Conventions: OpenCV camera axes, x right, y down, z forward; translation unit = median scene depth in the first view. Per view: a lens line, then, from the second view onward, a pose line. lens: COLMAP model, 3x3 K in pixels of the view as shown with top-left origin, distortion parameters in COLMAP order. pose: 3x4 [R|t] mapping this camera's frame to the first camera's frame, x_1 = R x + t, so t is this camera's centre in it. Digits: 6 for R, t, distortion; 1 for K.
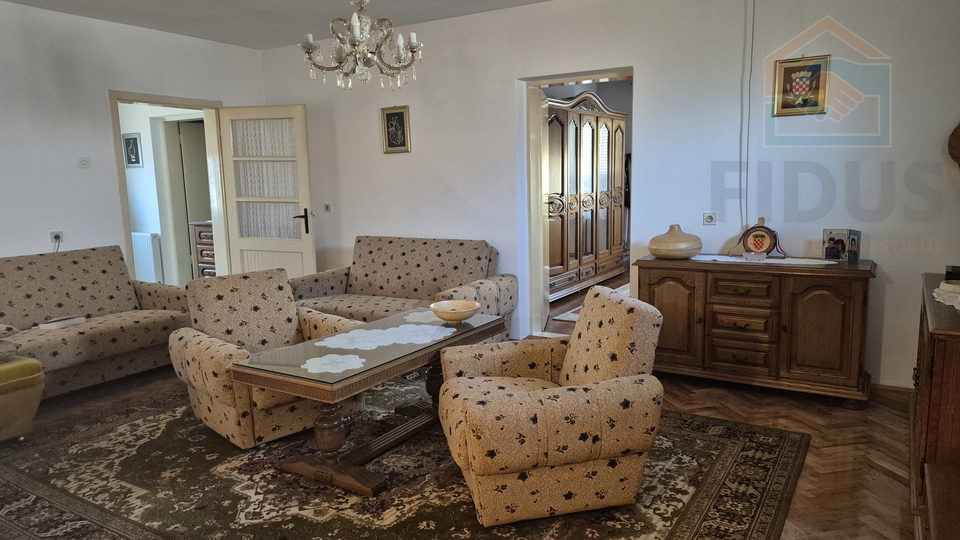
lens RADIAL K [[640.0, 0, 480.0], [0, 640.0, 270.0], [0, 0, 1]] dist [0.085787, -0.084230]
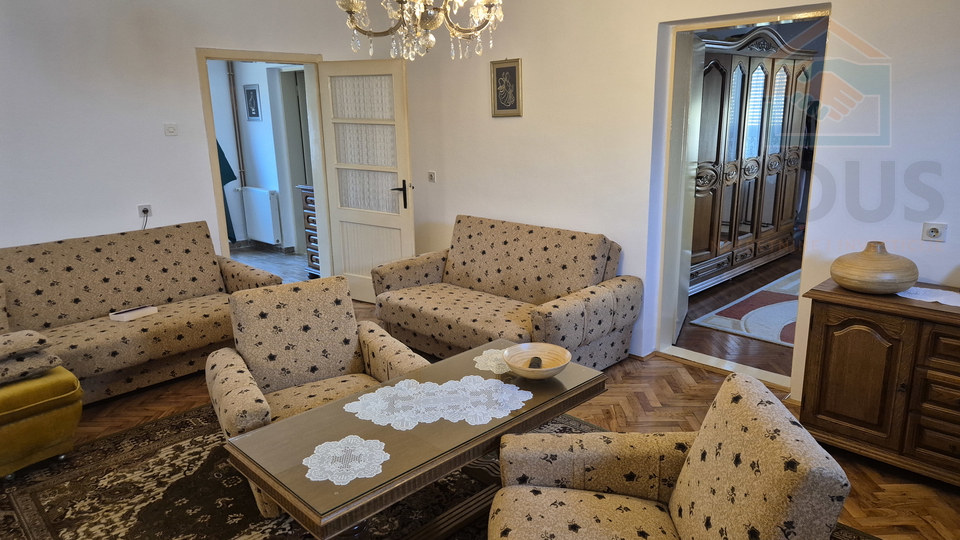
lens RADIAL K [[640.0, 0, 480.0], [0, 640.0, 270.0], [0, 0, 1]] dist [0.085787, -0.084230]
pose [[0.972925, 0.059105, -0.223435, 0.039457], [-0.035201, 0.993364, 0.109493, -0.083775], [0.228424, -0.098664, 0.968549, 0.183920]]
